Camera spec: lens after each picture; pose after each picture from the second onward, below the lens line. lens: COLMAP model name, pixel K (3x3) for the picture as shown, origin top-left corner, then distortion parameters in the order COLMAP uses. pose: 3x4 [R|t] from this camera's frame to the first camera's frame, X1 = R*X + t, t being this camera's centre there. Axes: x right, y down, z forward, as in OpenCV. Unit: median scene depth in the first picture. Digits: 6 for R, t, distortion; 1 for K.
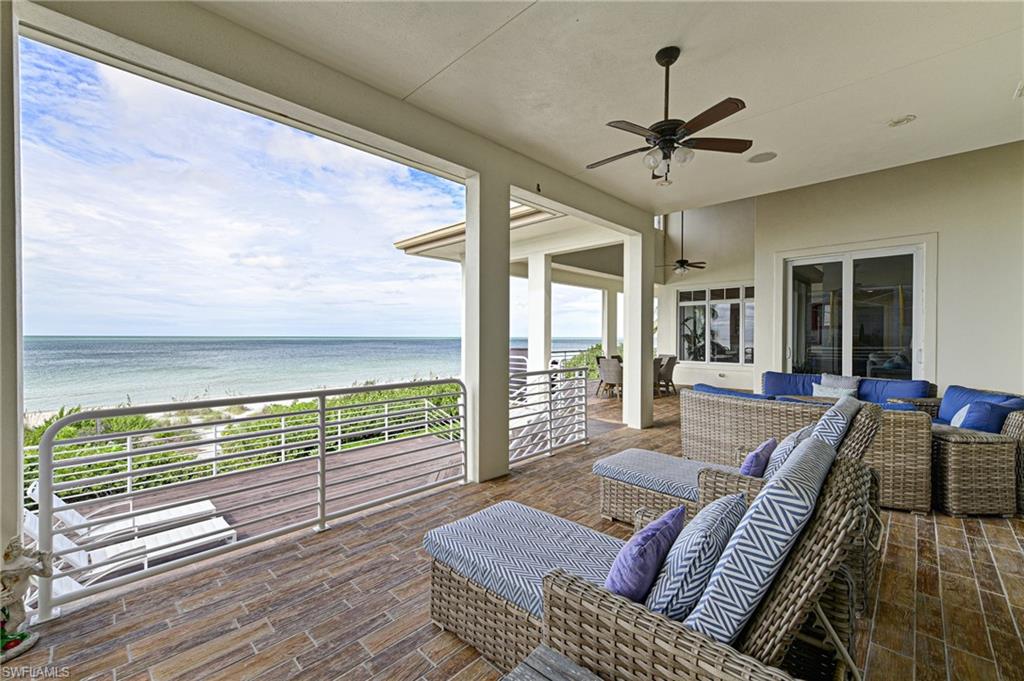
lens RADIAL K [[418.1, 0, 512.0], [0, 418.1, 340.5], [0, 0, 1]] dist [0.002295, 0.000023]
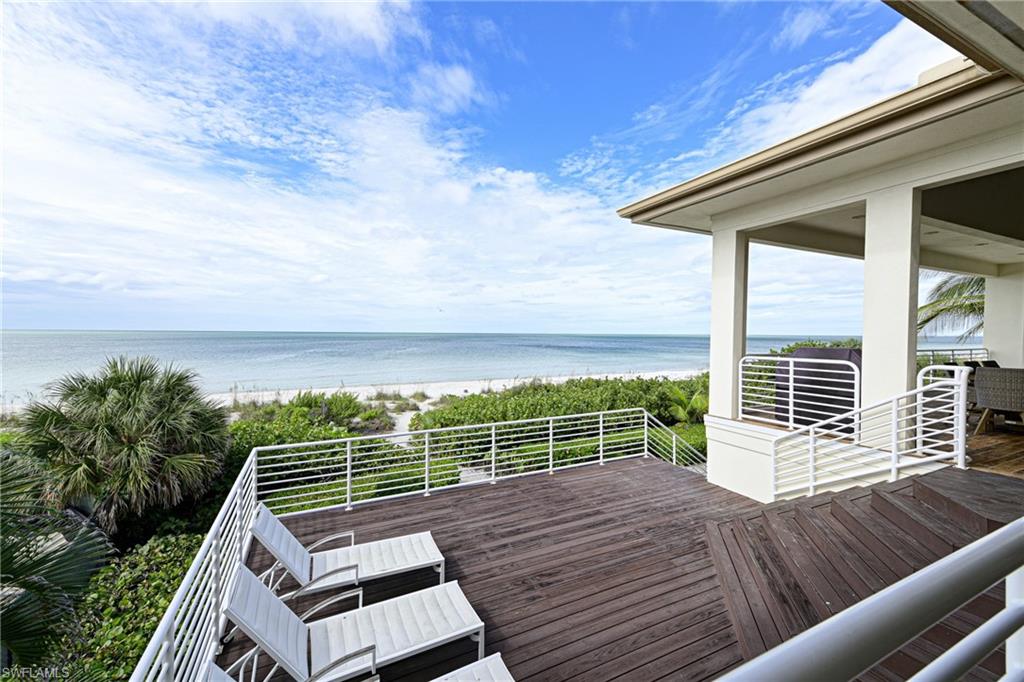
lens RADIAL K [[405.7, 0, 512.0], [0, 405.7, 341.0], [0, 0, 1]] dist [0.000421, 0.000063]
pose [[0.940797, 0.012413, -0.338743, -0.071747], [-0.010703, 0.999919, 0.006917, 0.002866], [0.338801, -0.002883, 0.940854, 0.073852]]
